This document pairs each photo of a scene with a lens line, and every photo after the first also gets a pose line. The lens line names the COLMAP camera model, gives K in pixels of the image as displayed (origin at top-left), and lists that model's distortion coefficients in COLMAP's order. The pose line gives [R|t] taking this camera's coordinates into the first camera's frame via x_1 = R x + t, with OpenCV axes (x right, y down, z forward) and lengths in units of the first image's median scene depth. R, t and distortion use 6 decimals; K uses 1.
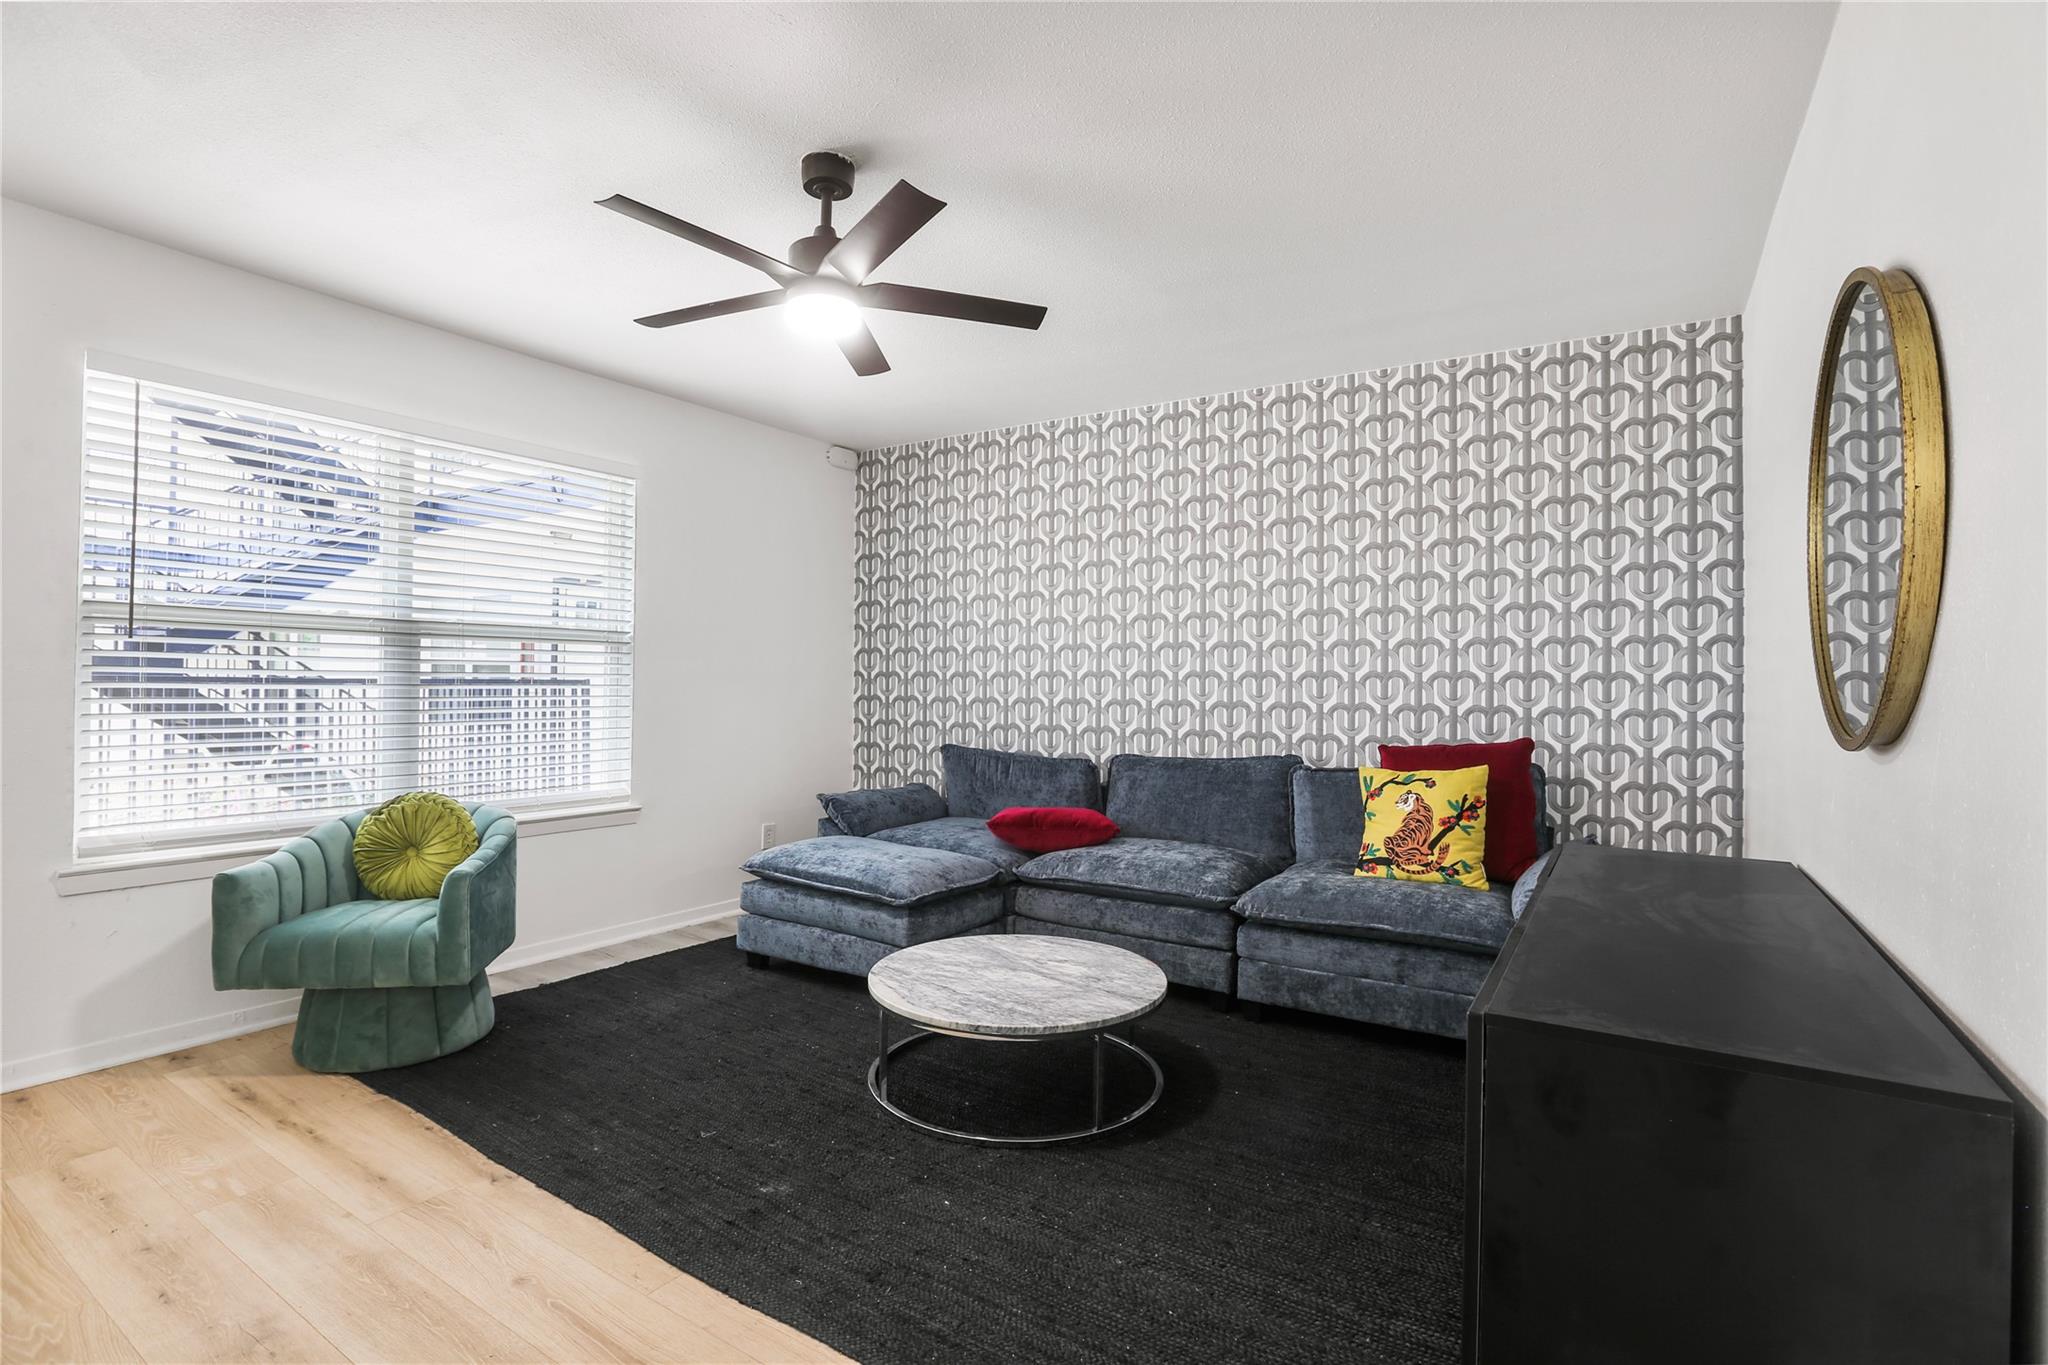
lens RADIAL K [[960.5, 0, 1024.0], [0, 960.5, 682.5], [0, 0, 1]] dist [-0.014008, -0.000021]
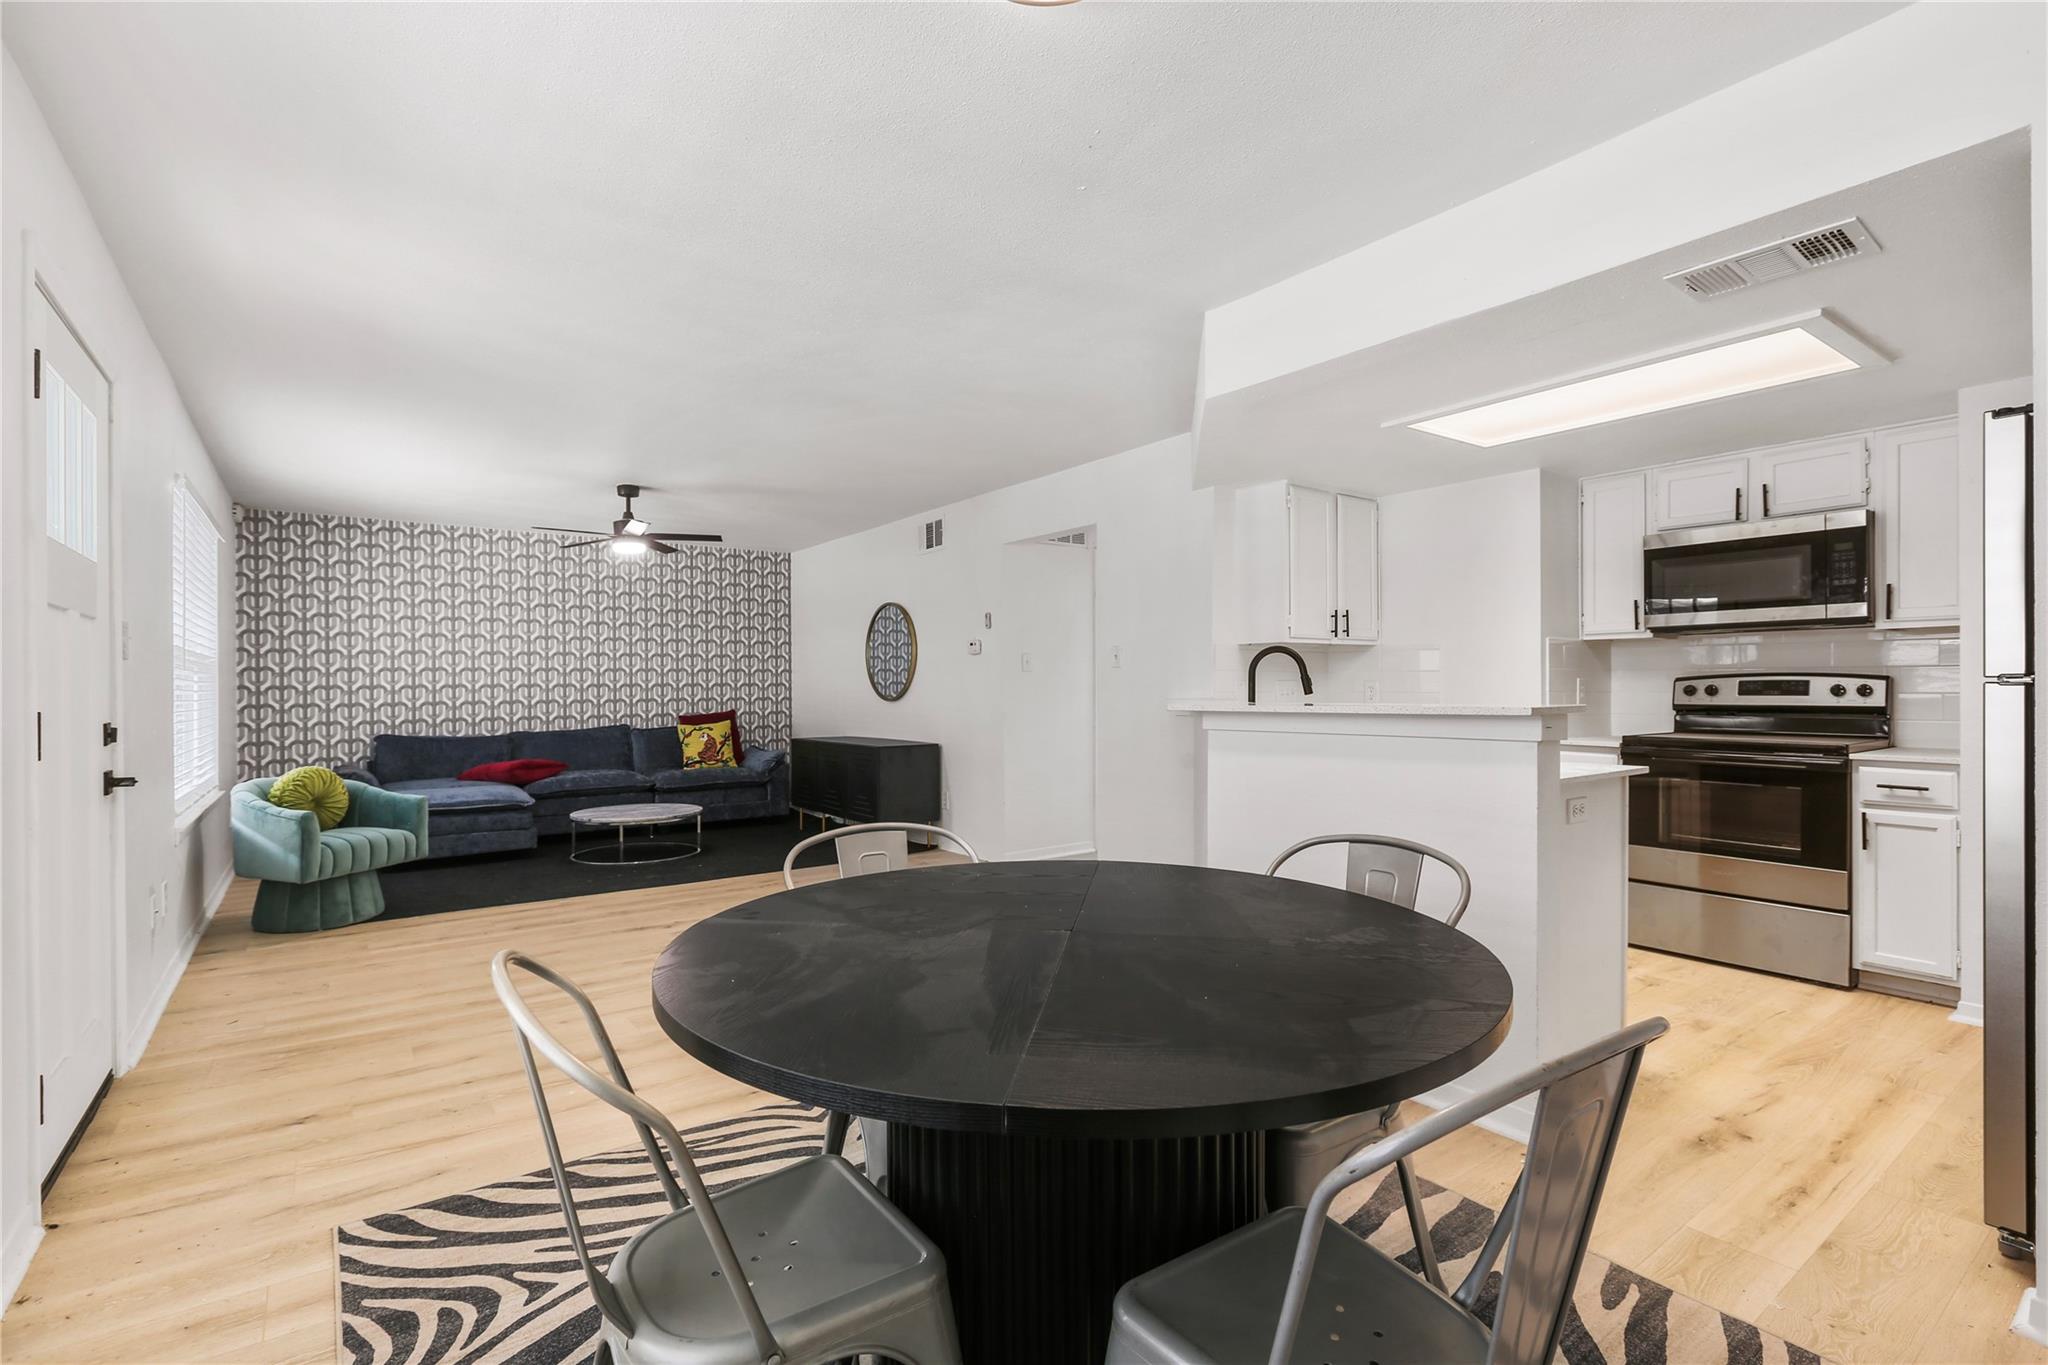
lens RADIAL K [[960.5, 0, 1024.0], [0, 960.5, 682.5], [0, 0, 1]] dist [-0.014008, -0.000021]
pose [[0.396088, -0.006269, 0.918191, -1.458651], [0.012092, 0.999926, 0.001611, -0.007514], [-0.918133, 0.010465, 0.396134, -0.685801]]
